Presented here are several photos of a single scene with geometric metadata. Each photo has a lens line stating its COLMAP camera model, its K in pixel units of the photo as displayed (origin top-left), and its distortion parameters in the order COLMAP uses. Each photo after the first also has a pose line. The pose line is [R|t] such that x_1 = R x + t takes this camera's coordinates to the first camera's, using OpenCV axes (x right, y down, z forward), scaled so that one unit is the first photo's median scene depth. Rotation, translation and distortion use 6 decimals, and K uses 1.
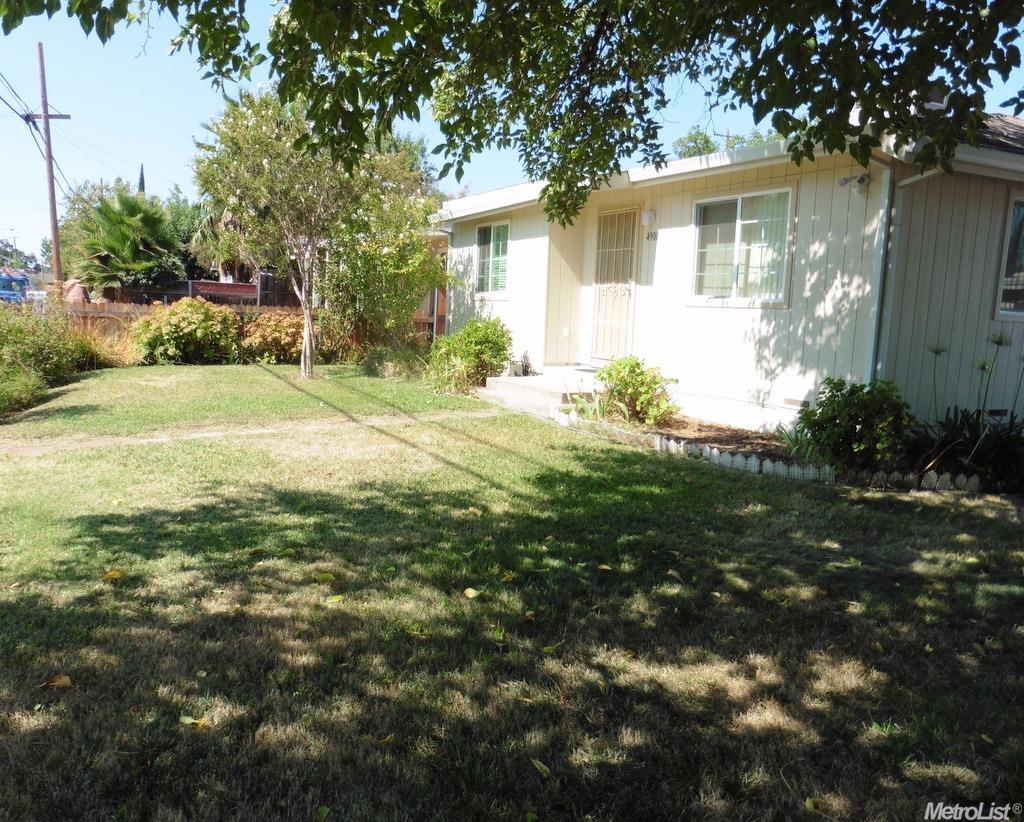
lens RADIAL K [[751.1, 0, 512.0], [0, 751.1, 411.0], [0, 0, 1]] dist [-0.046224, 0.060760]
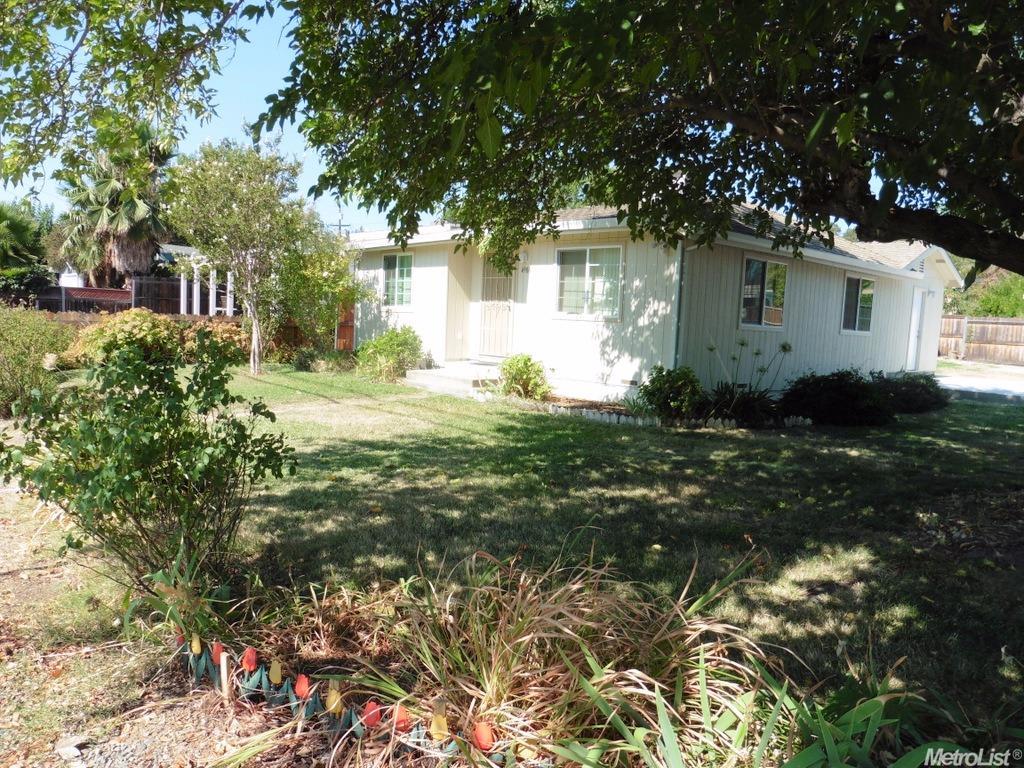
lens RADIAL K [[740.3, 0, 512.0], [0, 740.3, 384.0], [0, 0, 1]] dist [-0.061114, 0.083866]
pose [[0.961105, -0.024623, 0.275084, -0.247590], [0.032530, 0.999177, -0.024217, 0.020274], [-0.274262, 0.032224, 0.961115, -0.369317]]
